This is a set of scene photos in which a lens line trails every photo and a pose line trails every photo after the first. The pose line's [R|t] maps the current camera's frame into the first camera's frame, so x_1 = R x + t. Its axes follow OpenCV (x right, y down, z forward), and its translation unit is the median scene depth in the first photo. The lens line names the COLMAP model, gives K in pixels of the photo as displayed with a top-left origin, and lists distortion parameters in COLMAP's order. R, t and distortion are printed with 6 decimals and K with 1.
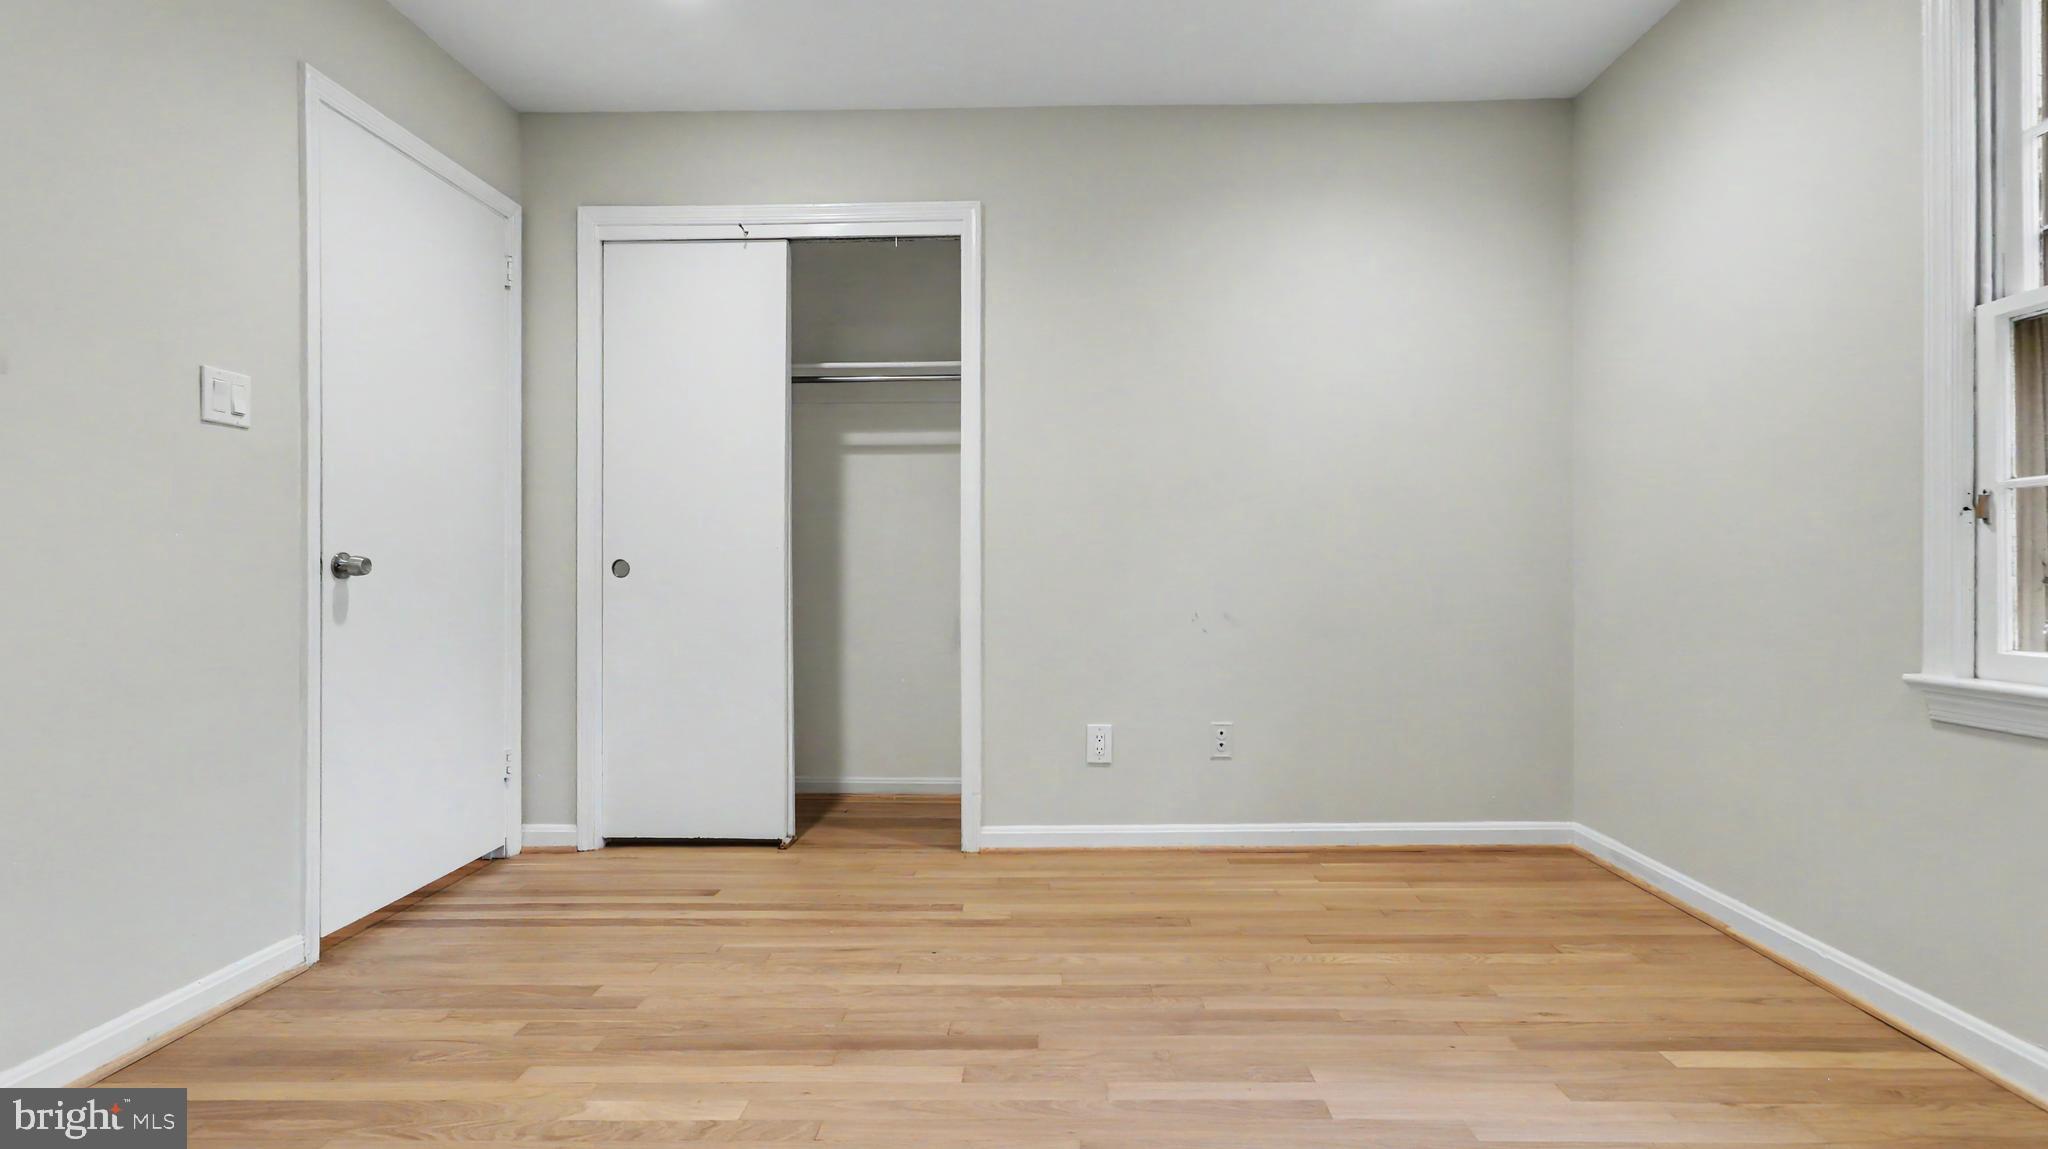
lens RADIAL K [[960.9, 0, 1029.0], [0, 960.9, 560.0], [0, 0, 1]] dist [-0.046272, 0.031398]
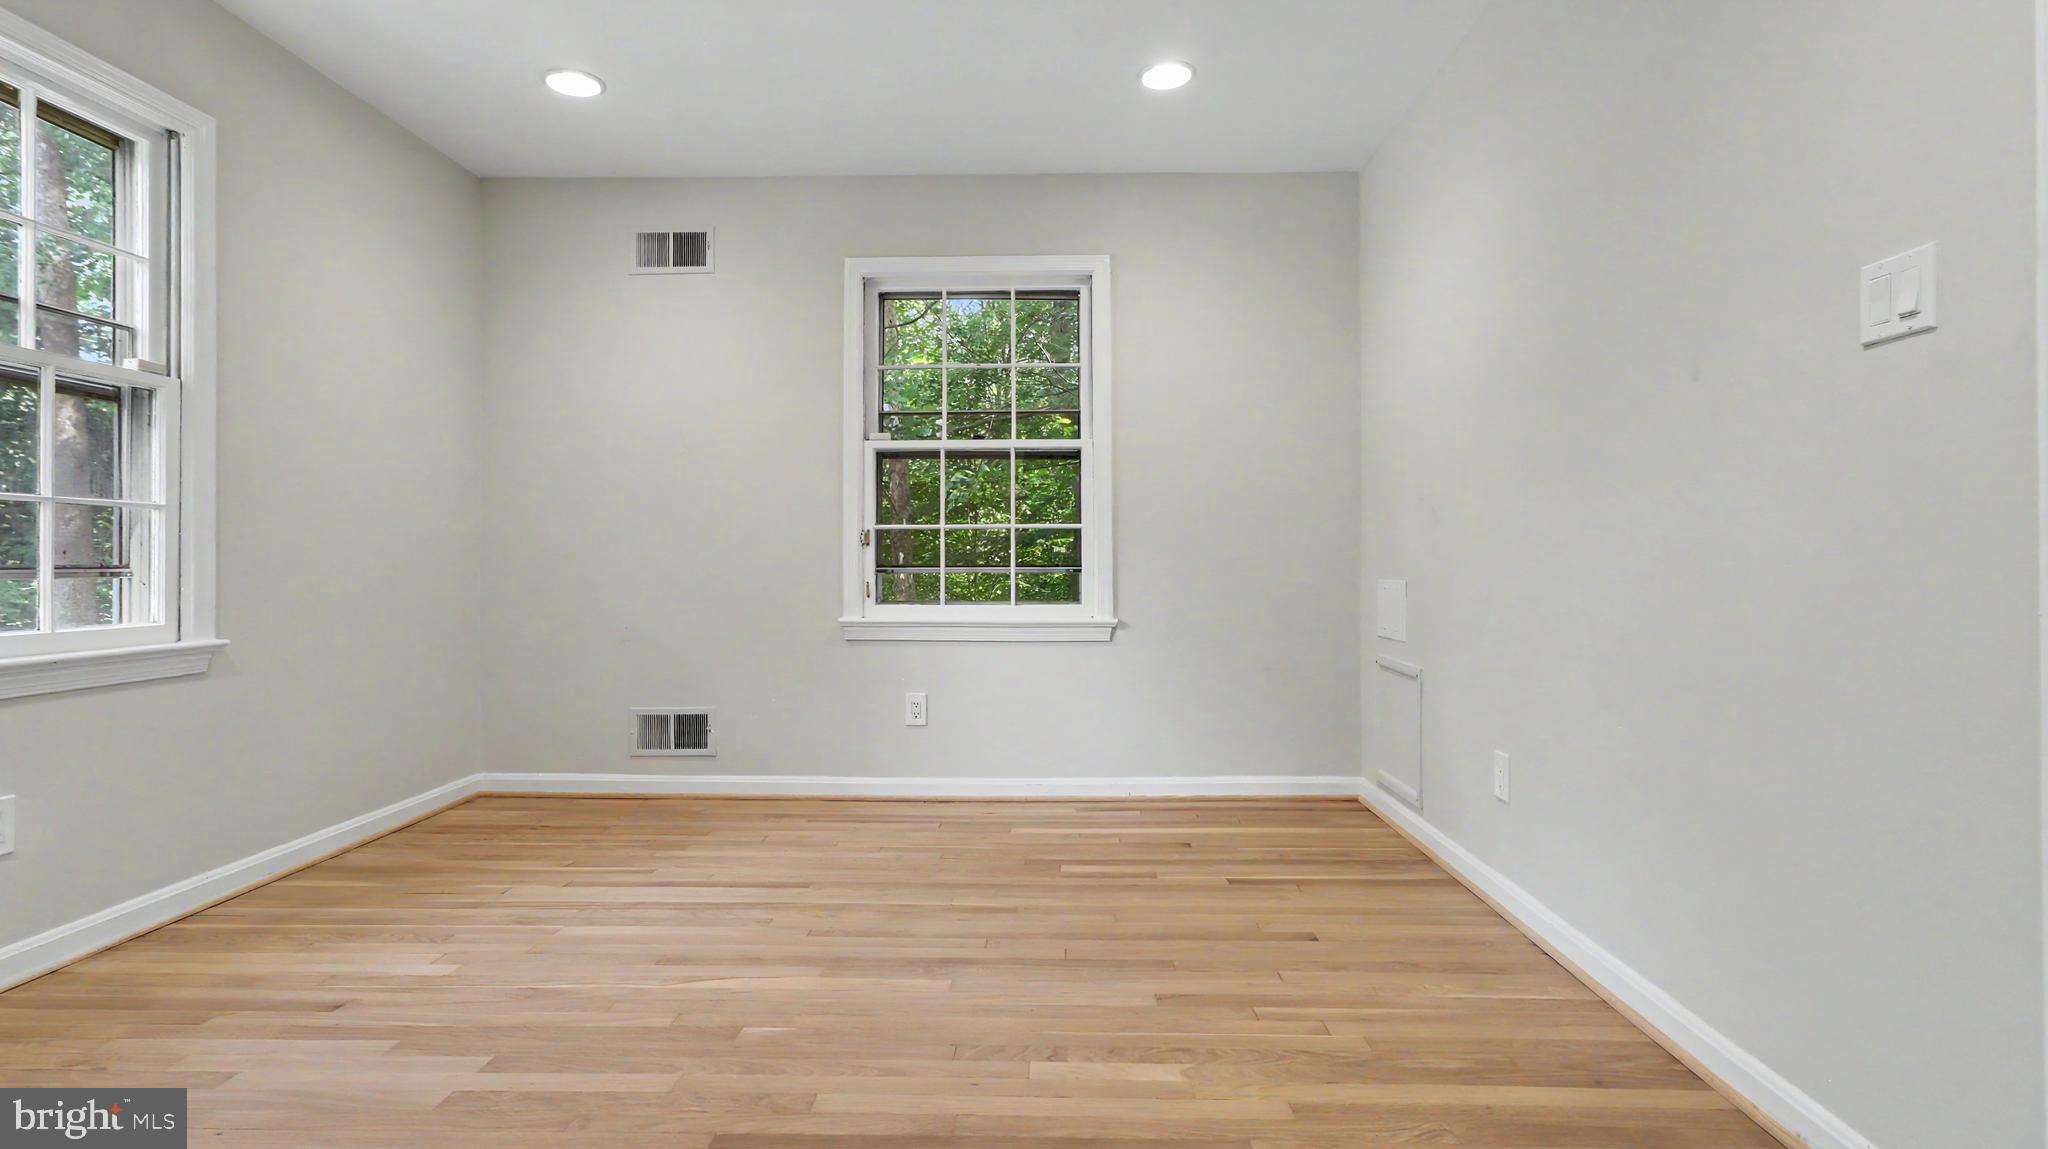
lens RADIAL K [[960.9, 0, 1029.0], [0, 960.9, 560.0], [0, 0, 1]] dist [-0.046272, 0.031398]
pose [[-0.999936, 0.005668, 0.009746, -0.253230], [0.005608, 0.999965, -0.006208, 0.011485], [-0.009781, -0.006152, -0.999933, 1.662596]]
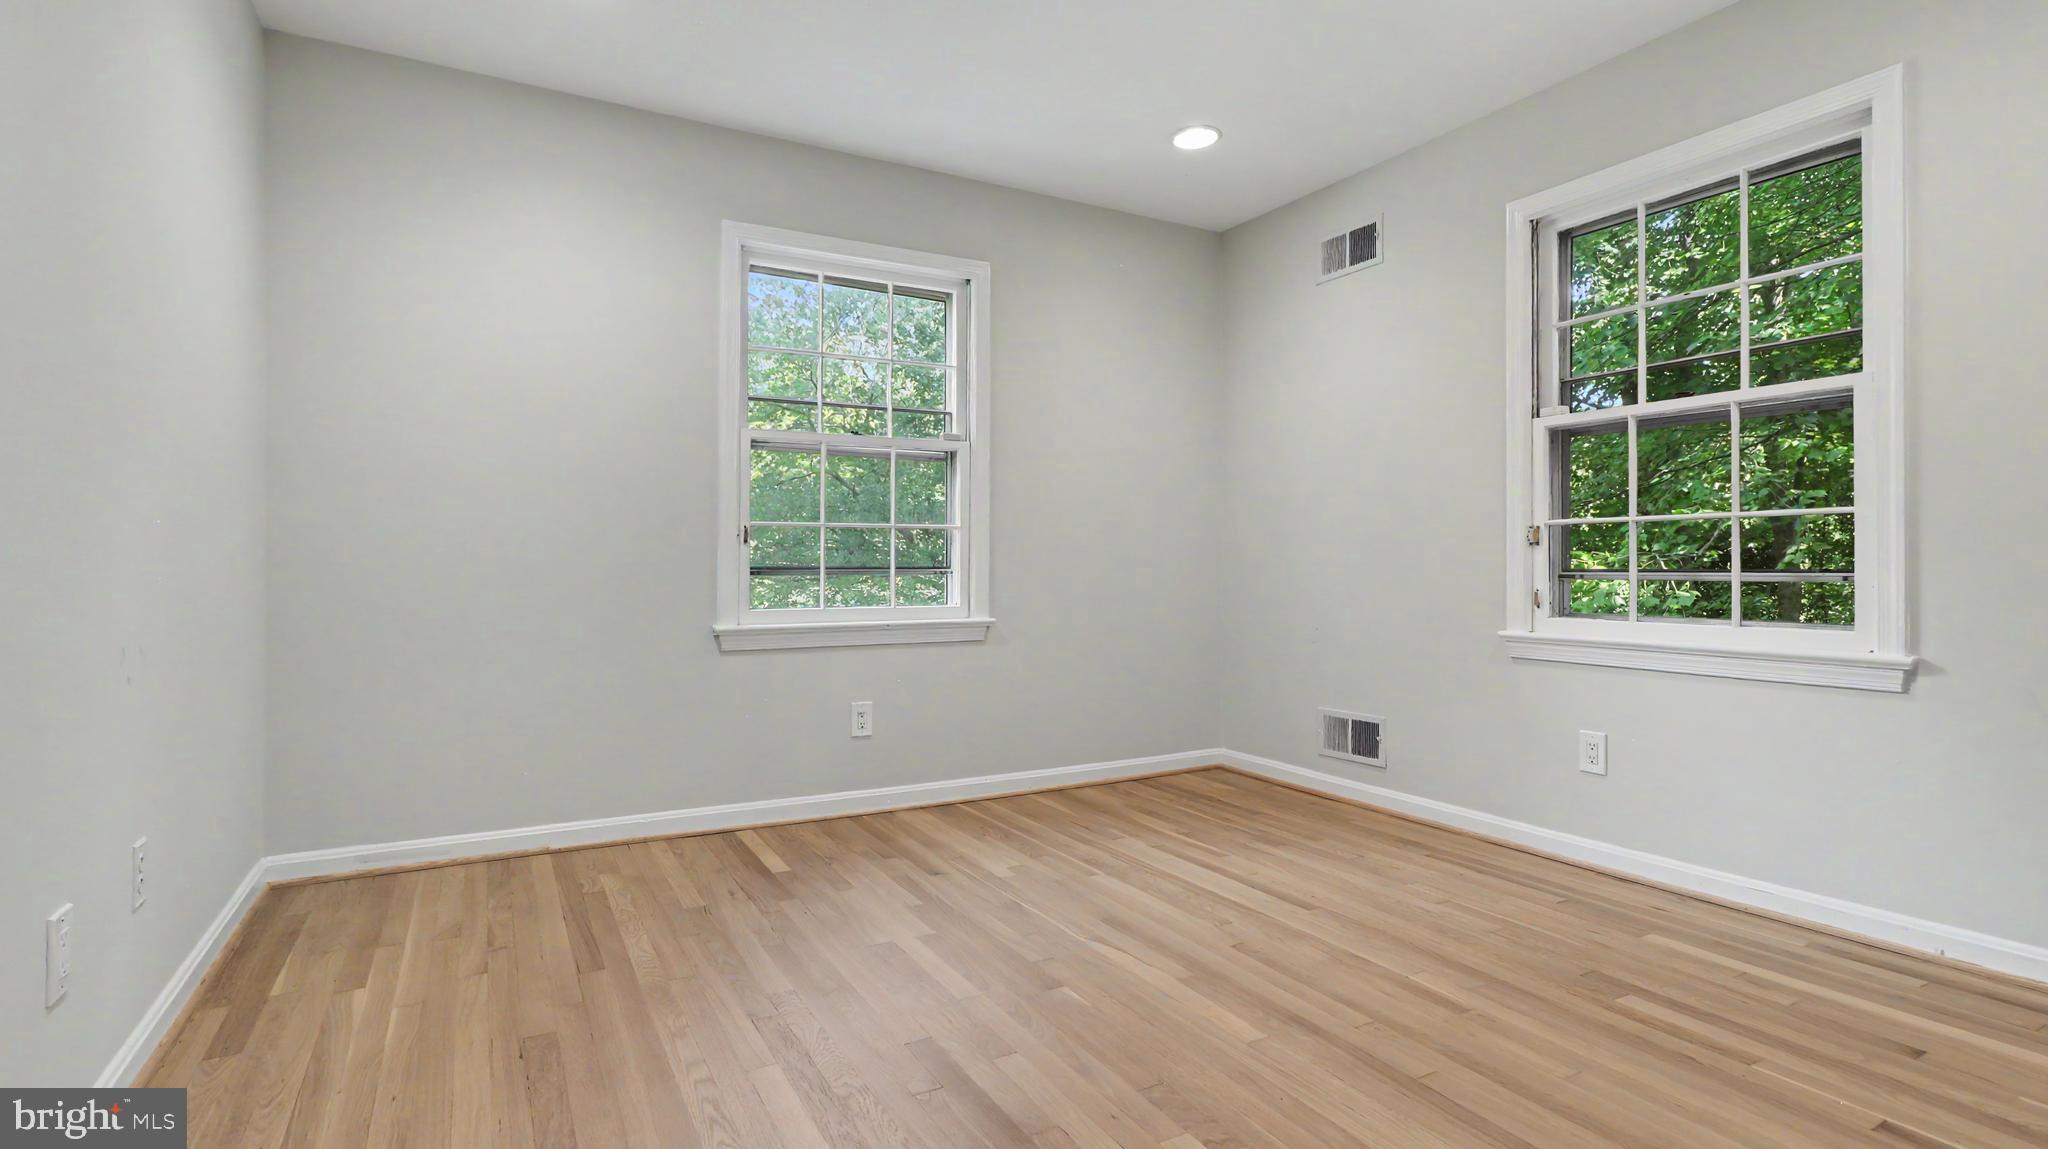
lens RADIAL K [[975.3, 0, 1021.0], [0, 975.3, 565.2], [0, 0, 1]] dist [-0.014285, 0.007157]
pose [[-0.496950, 0.006680, 0.867753, -0.852469], [-0.001322, 0.999963, -0.008455, 0.016973], [-0.867778, -0.005349, -0.496923, 1.296065]]
